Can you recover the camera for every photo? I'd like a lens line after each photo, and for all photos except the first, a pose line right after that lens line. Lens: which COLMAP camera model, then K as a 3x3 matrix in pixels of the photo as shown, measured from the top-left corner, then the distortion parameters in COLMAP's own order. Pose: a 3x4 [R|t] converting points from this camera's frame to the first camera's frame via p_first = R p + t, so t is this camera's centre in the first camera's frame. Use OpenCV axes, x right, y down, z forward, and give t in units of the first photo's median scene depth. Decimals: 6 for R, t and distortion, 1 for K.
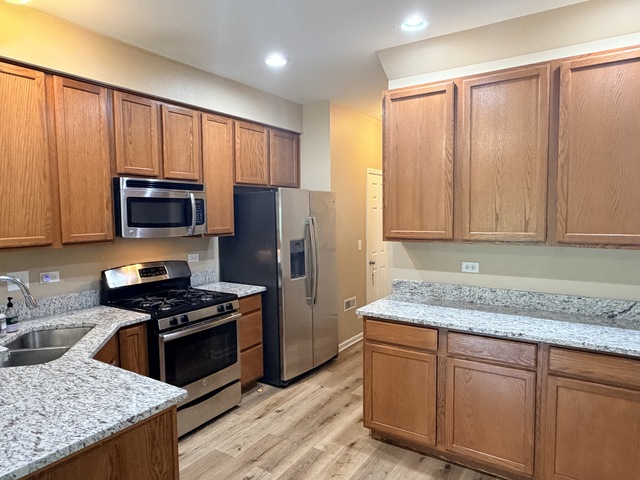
lens RADIAL K [[415.2, 0, 319.7], [0, 415.2, 239.0], [0, 0, 1]] dist [-0.000395, 0.000181]
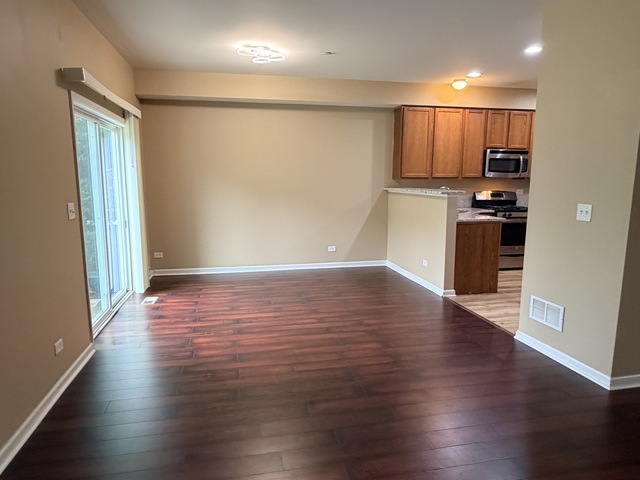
lens RADIAL K [[415.2, 0, 314.9], [0, 415.2, 242.8], [0, 0, 1]] dist [-0.000395, 0.000181]
pose [[0.704582, 0.124573, -0.698602, 0.481791], [-0.057384, 0.991249, 0.118881, 0.135813], [0.707298, -0.043673, 0.705565, -1.234403]]
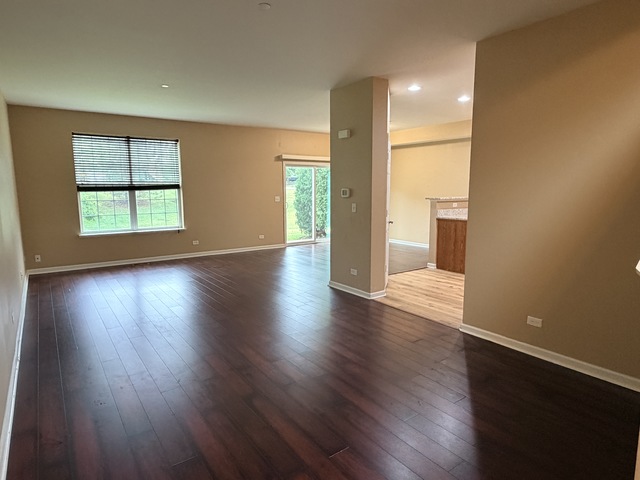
lens RADIAL K [[388.2, 0, 319.4], [0, 388.2, 241.2], [0, 0, 1]] dist [-0.004214, 0.000084]
pose [[-0.359281, 0.144252, -0.922013, 2.128107], [-0.053020, 0.983230, 0.174490, -0.014763], [0.931722, 0.111576, -0.345608, 0.517100]]
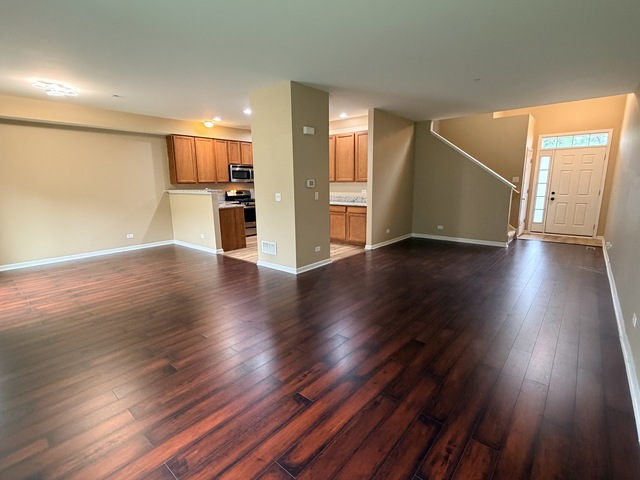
lens RADIAL K [[309.1, 0, 318.8], [0, 309.1, 240.8], [0, 0, 1]] dist [0.001174, -0.000690]
pose [[0.991610, 0.023913, -0.127034, 0.652587], [-0.007954, 0.992165, 0.124679, 0.168803], [0.129020, -0.122623, 0.984031, -1.654871]]
